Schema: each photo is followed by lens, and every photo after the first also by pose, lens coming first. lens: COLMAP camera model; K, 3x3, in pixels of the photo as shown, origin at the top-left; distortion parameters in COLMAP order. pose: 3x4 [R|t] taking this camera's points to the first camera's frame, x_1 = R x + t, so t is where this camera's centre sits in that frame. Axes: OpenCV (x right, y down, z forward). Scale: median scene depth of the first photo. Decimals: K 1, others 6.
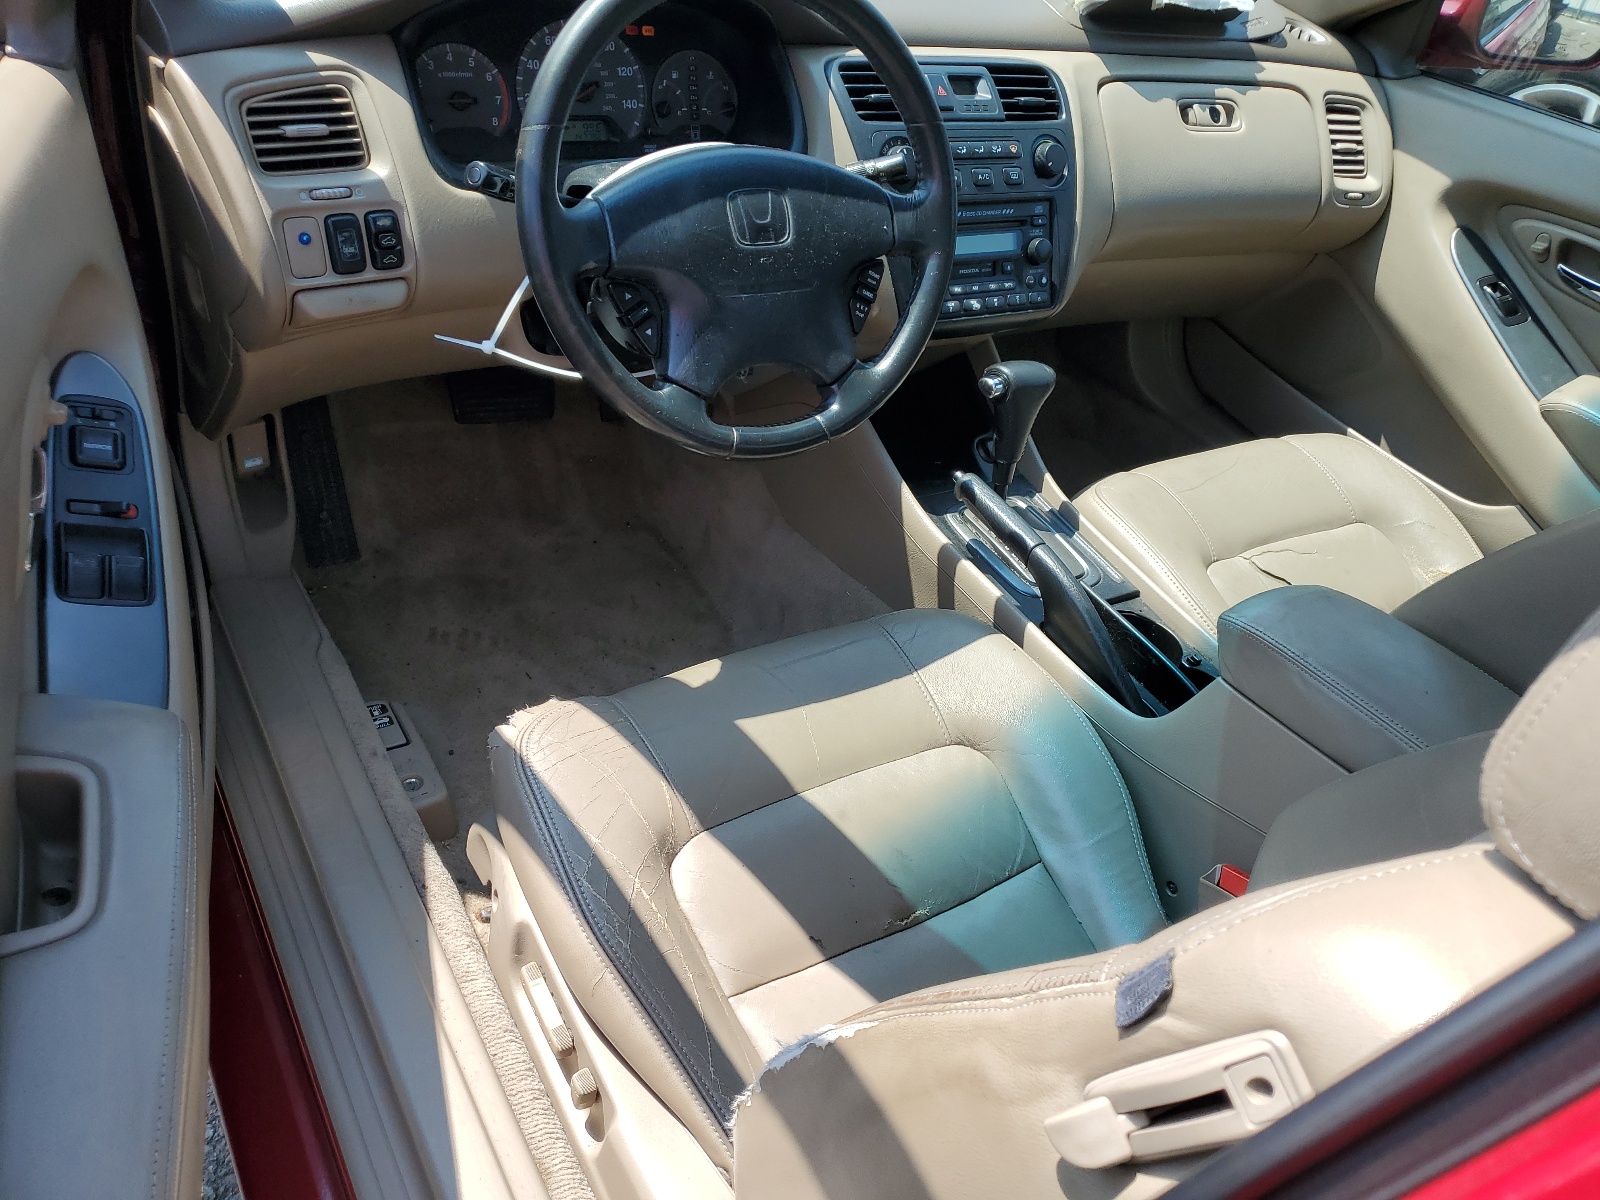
lens RADIAL K [[1281.1, 0, 800.0], [0, 1281.1, 600.0], [0, 0, 1]] dist [0.013387, 0.003509]
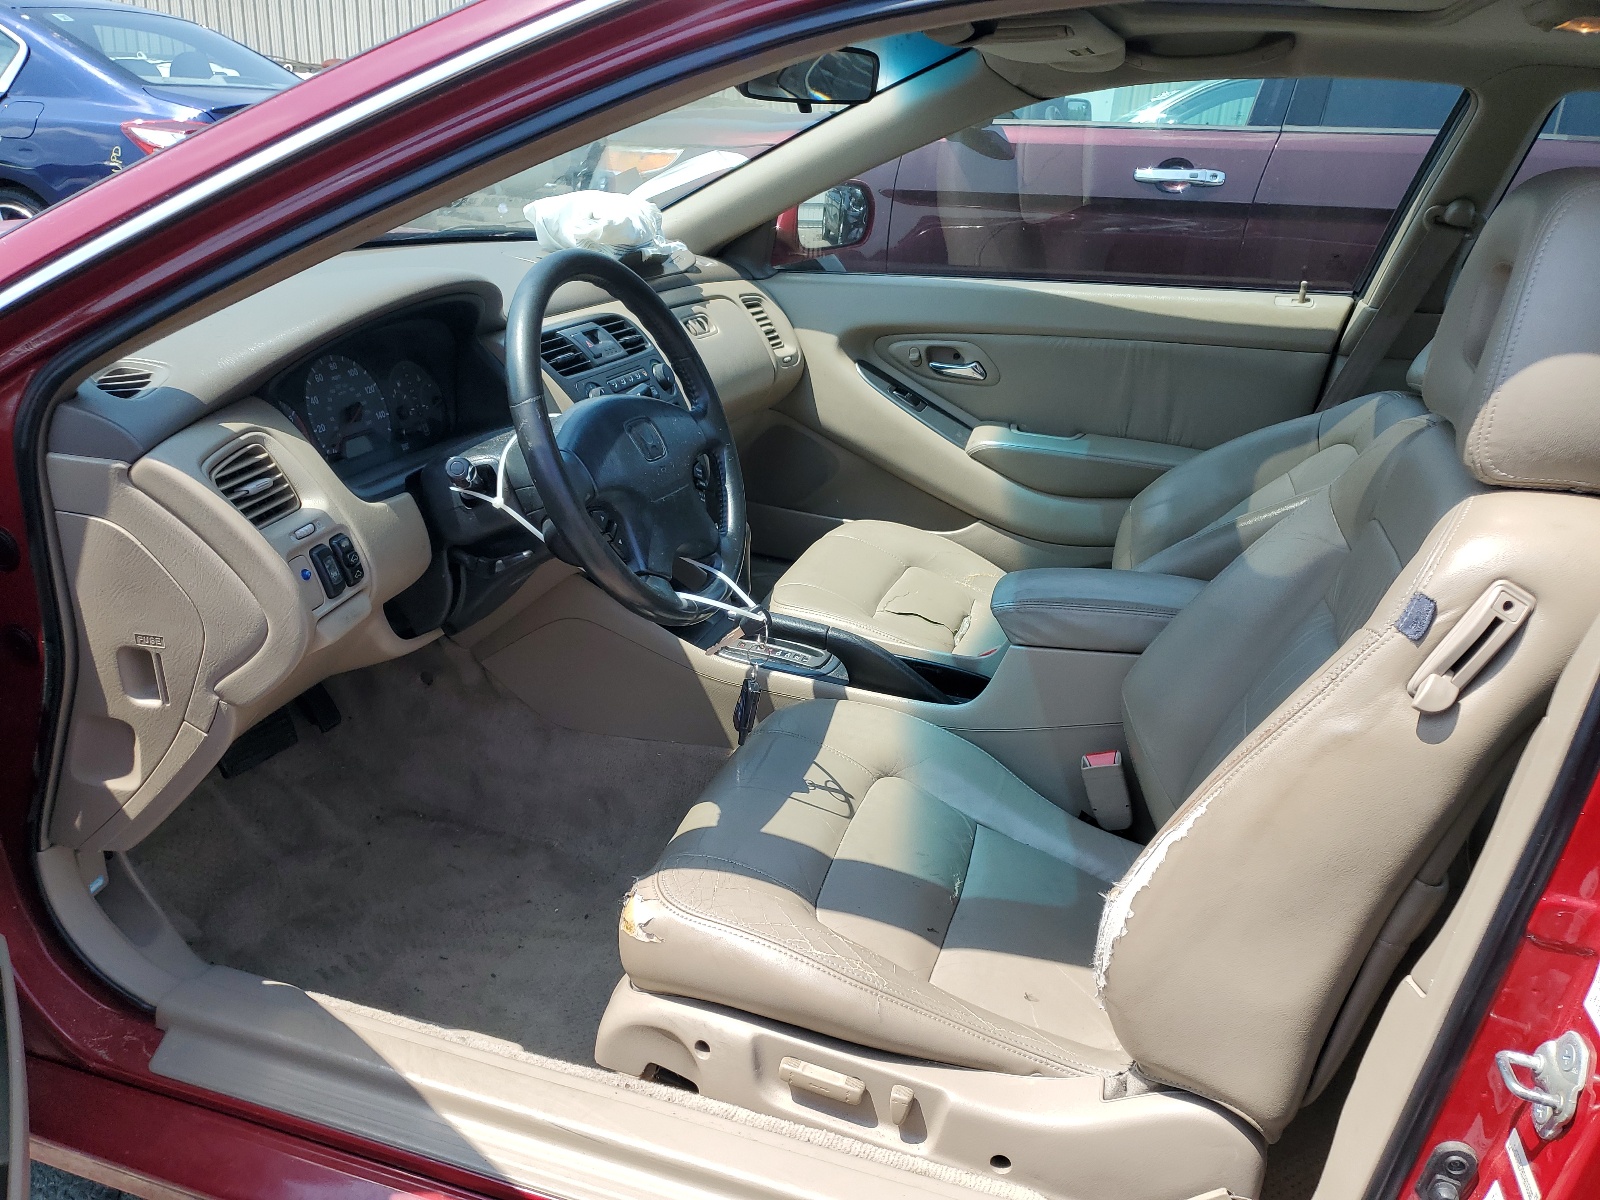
lens RADIAL K [[1281.1, 0, 800.0], [0, 1281.1, 600.0], [0, 0, 1]] dist [0.013387, 0.003509]
pose [[0.755202, -0.347690, 0.555681, -0.533495], [0.450098, 0.891345, -0.053994, -0.013583], [-0.476531, 0.290887, 0.829640, -0.066962]]
